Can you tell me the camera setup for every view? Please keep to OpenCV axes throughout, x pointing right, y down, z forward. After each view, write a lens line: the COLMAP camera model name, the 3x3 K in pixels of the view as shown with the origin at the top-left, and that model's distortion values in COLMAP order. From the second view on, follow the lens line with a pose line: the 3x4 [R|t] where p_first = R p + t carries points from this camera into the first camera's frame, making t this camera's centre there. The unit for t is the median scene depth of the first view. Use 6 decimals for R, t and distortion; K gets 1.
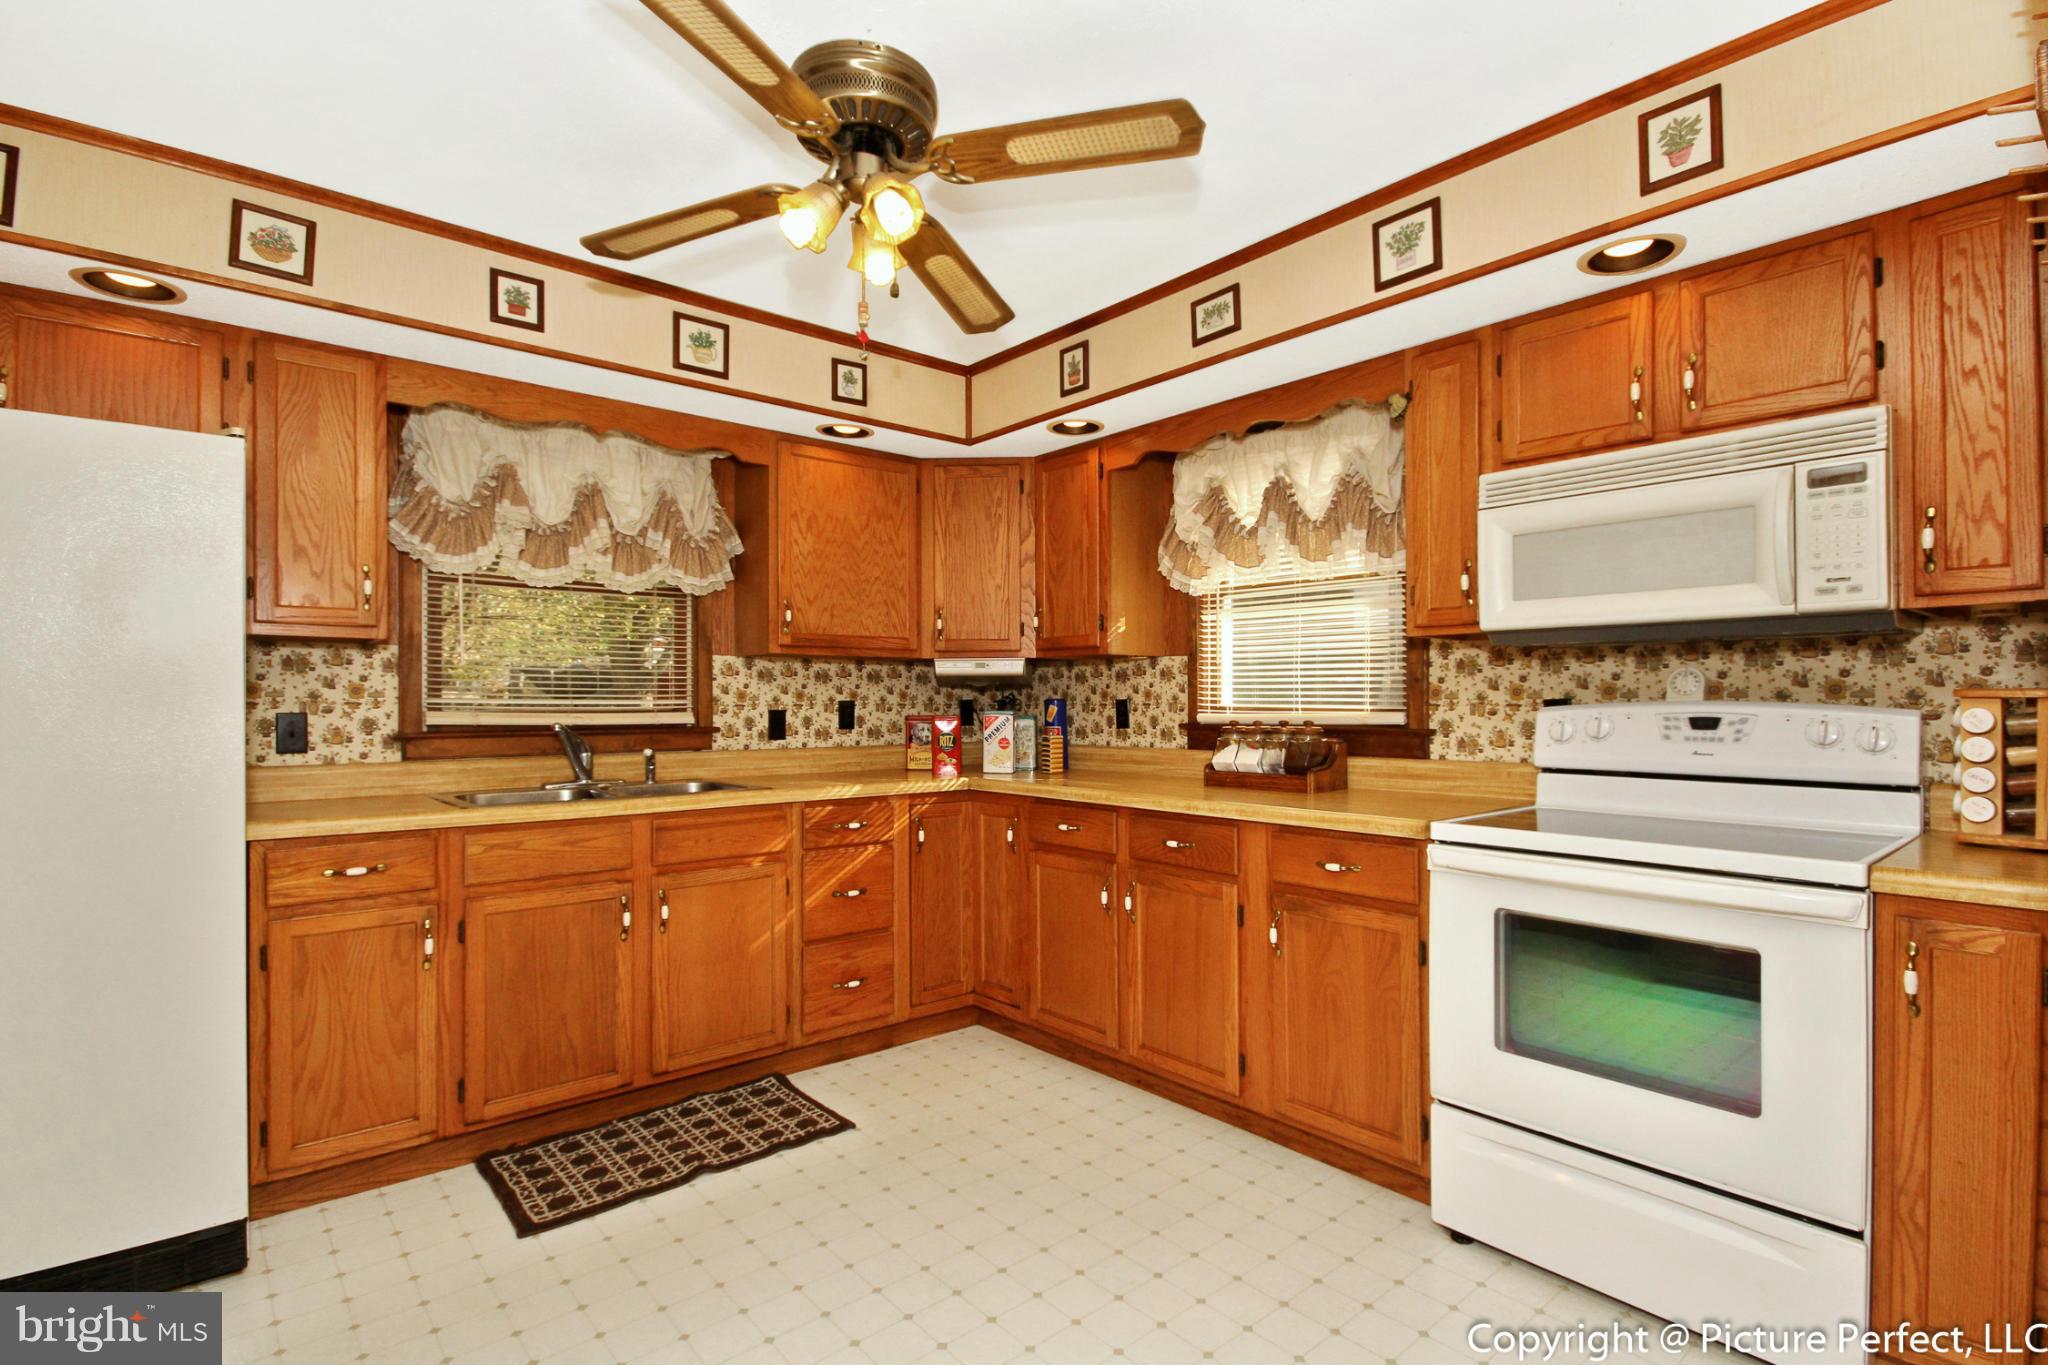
lens RADIAL K [[983.2, 0, 1074.1], [0, 983.2, 695.5], [0, 0, 1]] dist [0.002629, -0.005353]
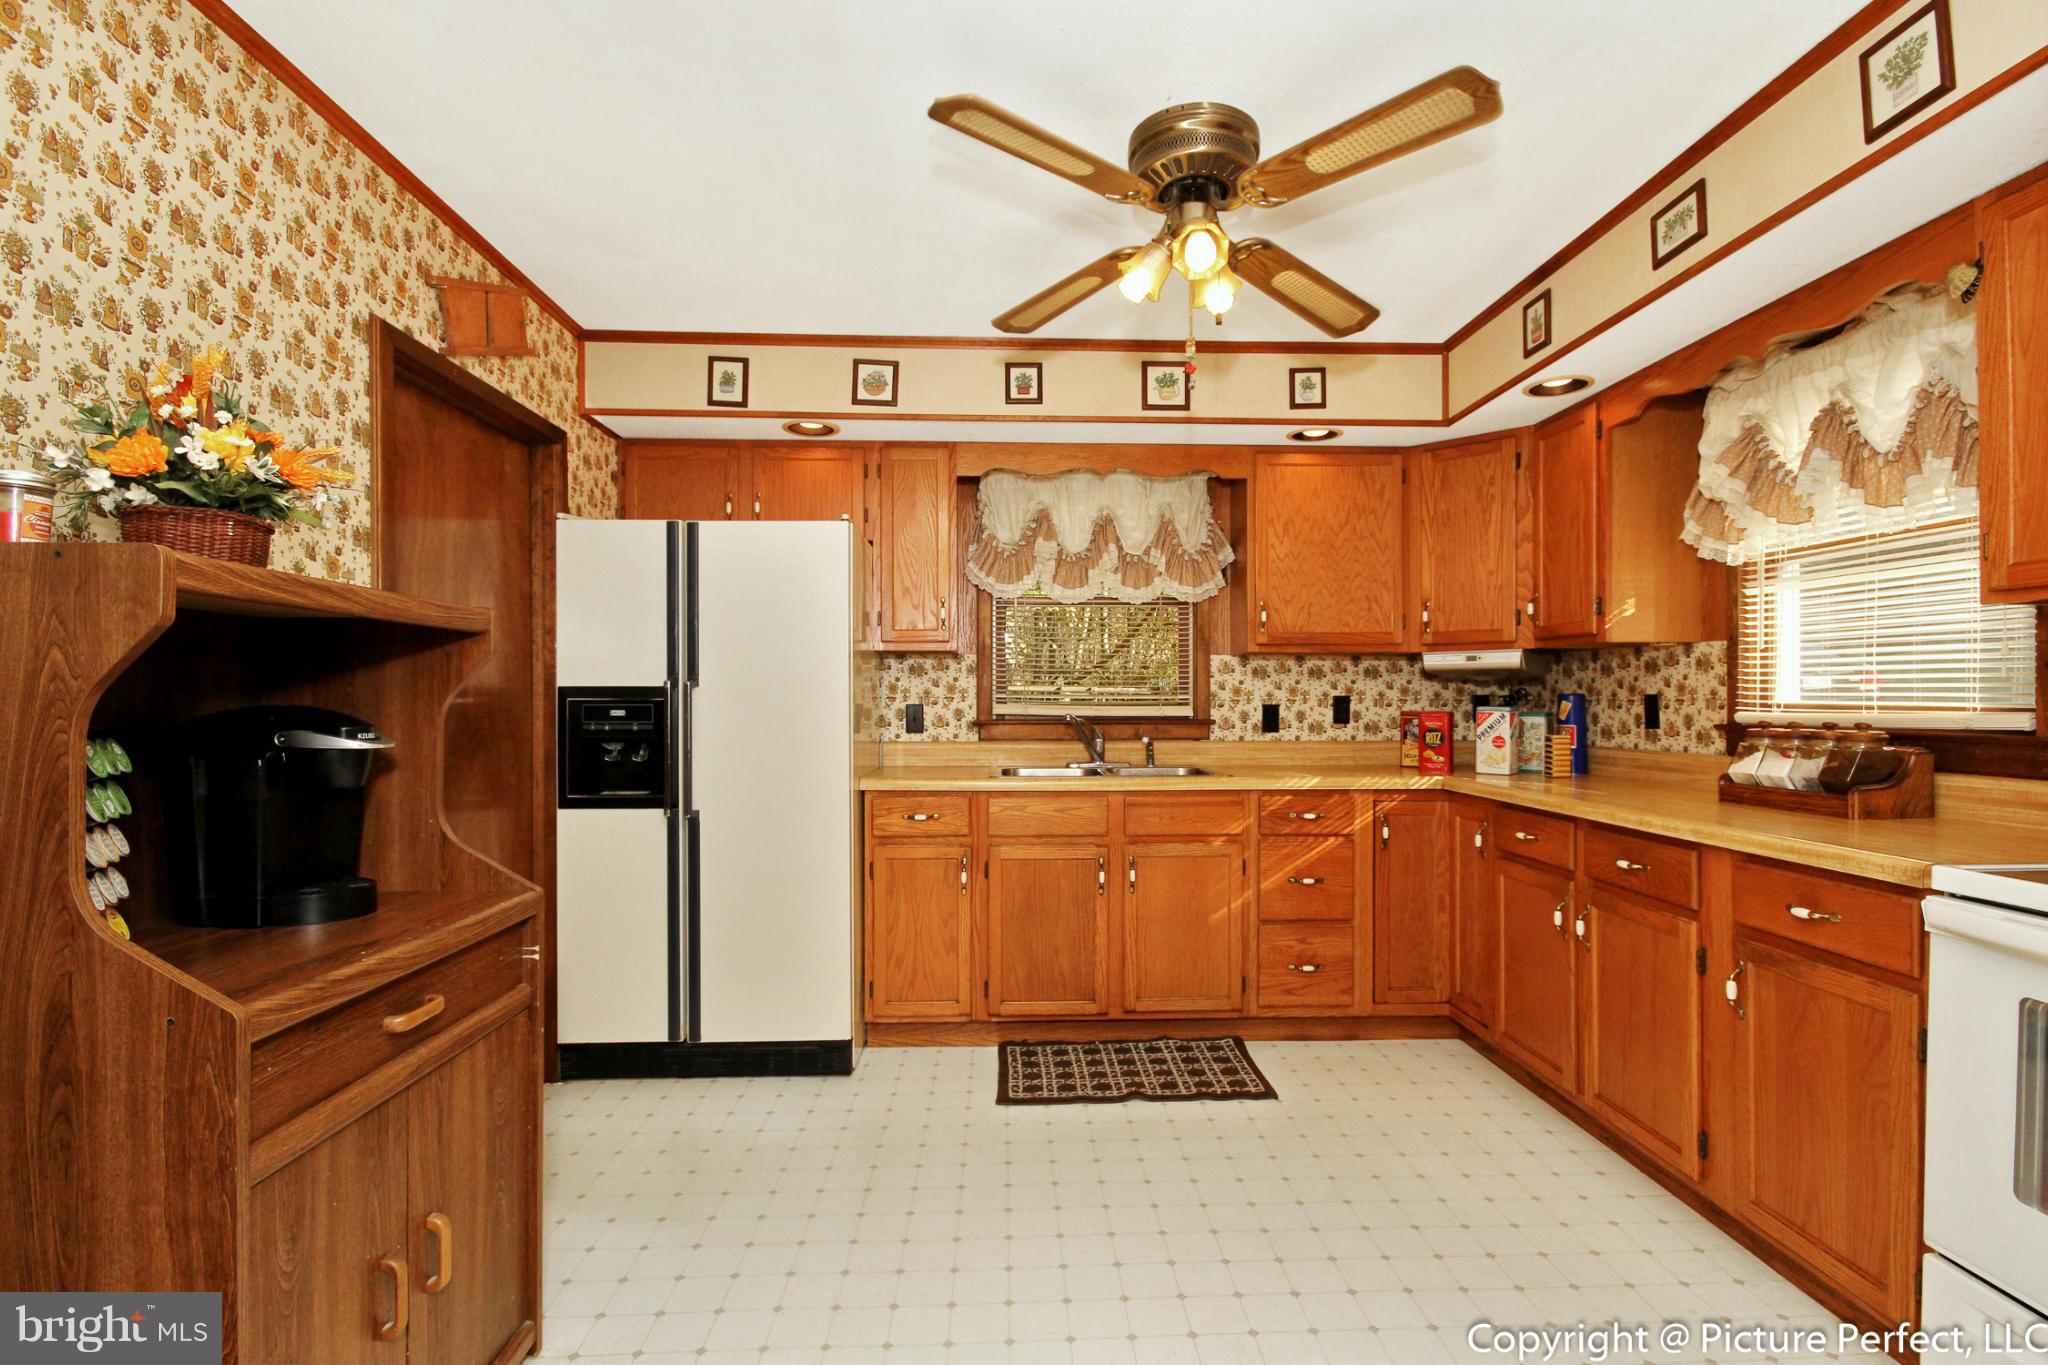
lens RADIAL K [[983.2, 0, 1032.6], [0, 983.2, 698.9], [0, 0, 1]] dist [0.002629, -0.005353]
pose [[0.765263, 0.002276, -0.643713, 0.231812], [0.003690, 0.999962, 0.007923, -0.000918], [0.643707, -0.008438, 0.765226, 0.020576]]
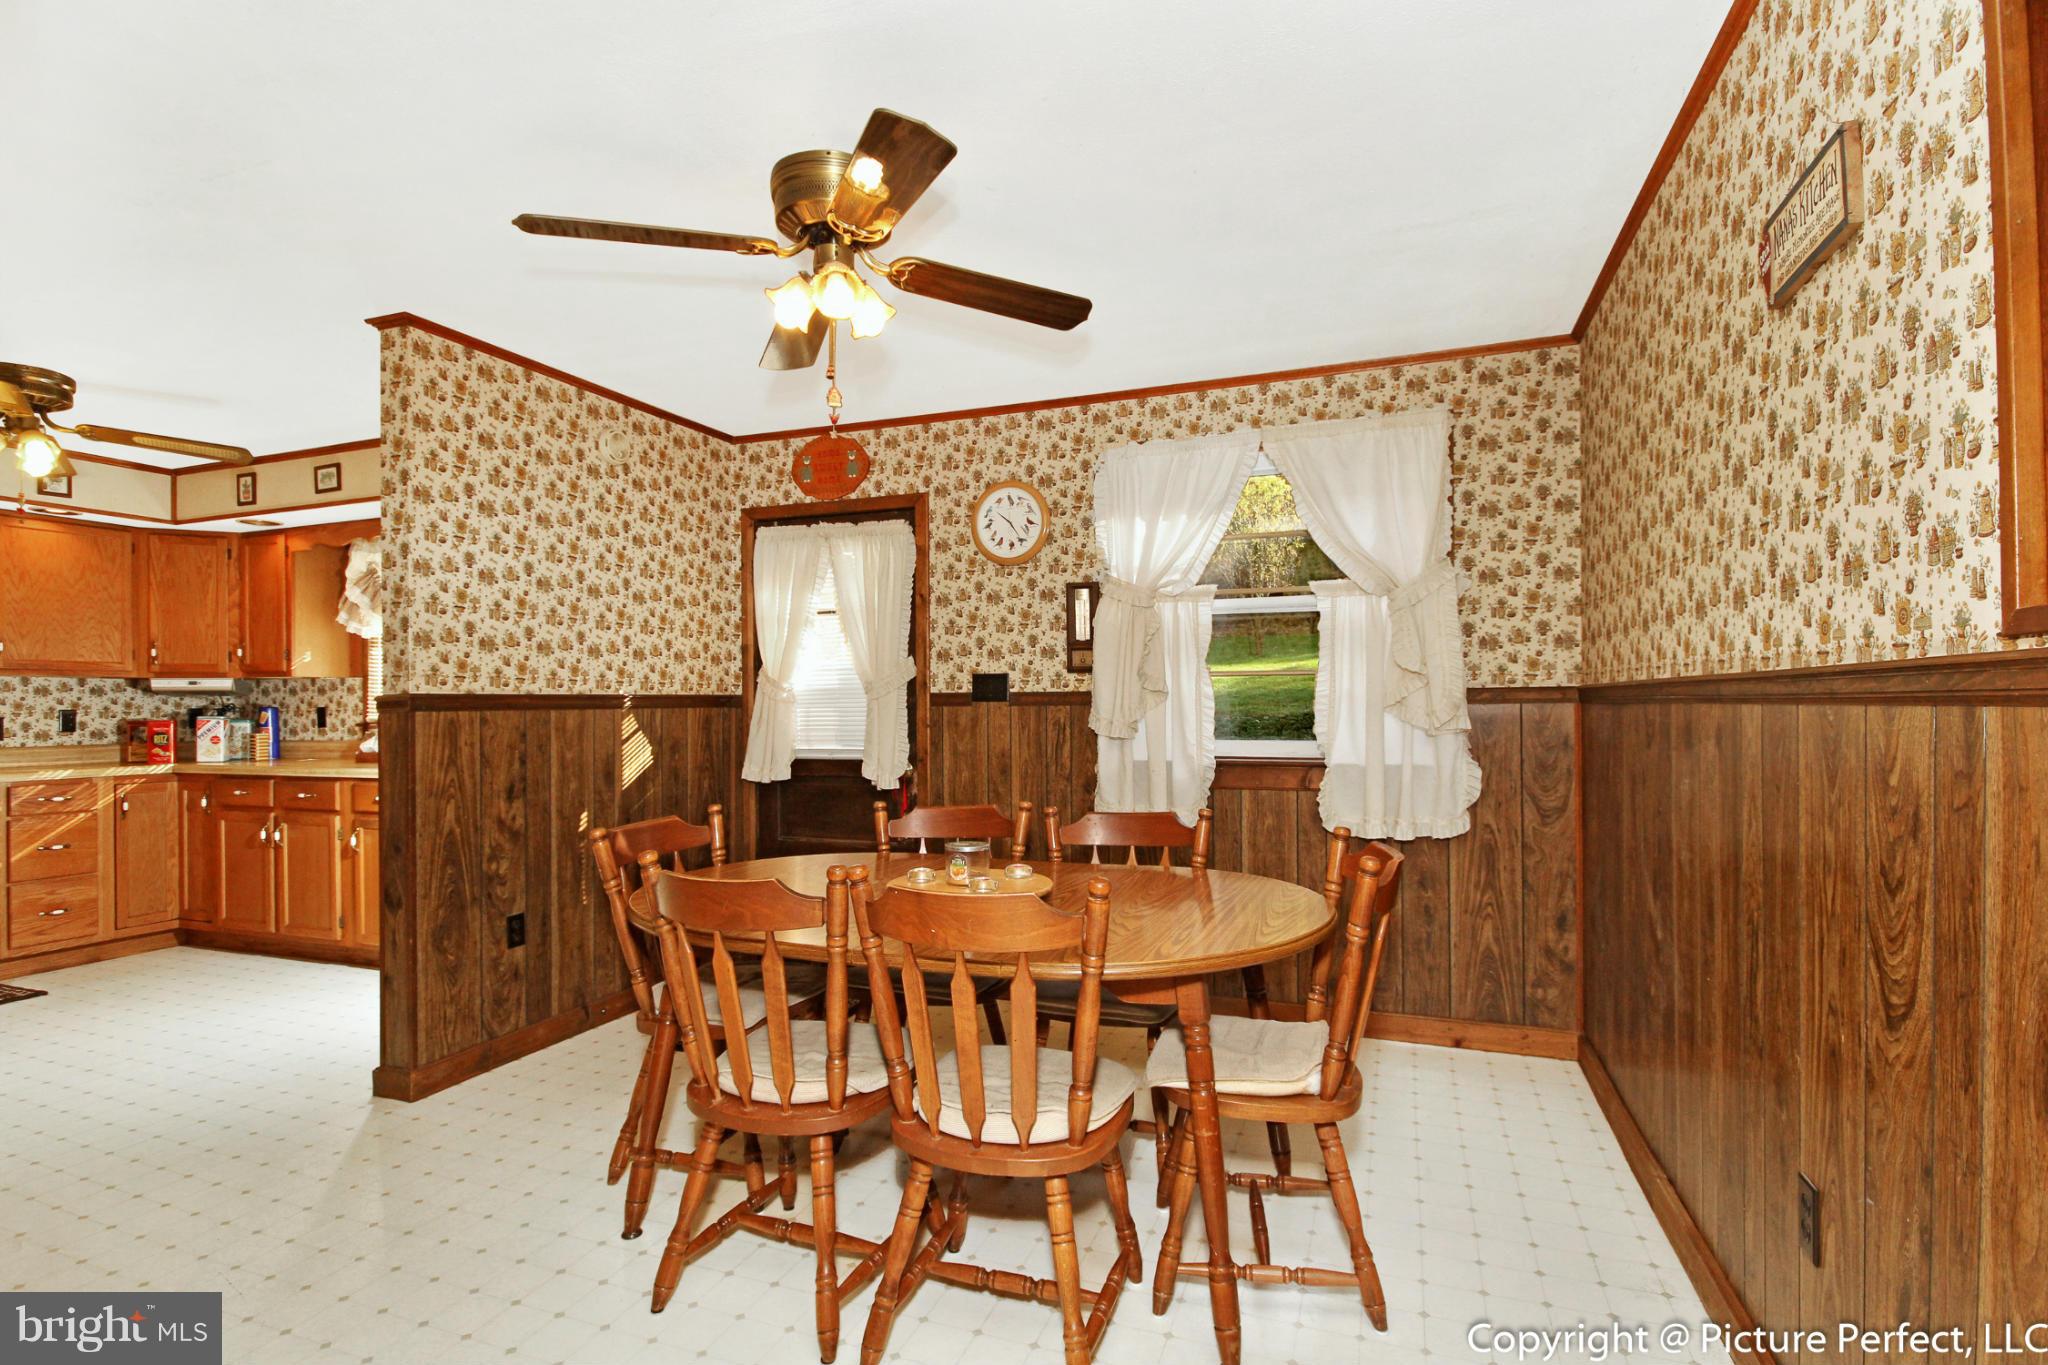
lens RADIAL K [[983.2, 0, 1031.2], [0, 983.2, 697.6], [0, 0, 1]] dist [0.002629, -0.005353]
pose [[0.892917, -0.003745, 0.450207, 0.407129], [0.002711, 0.999992, 0.002940, -0.014098], [-0.450214, -0.001405, 0.892920, -0.915078]]
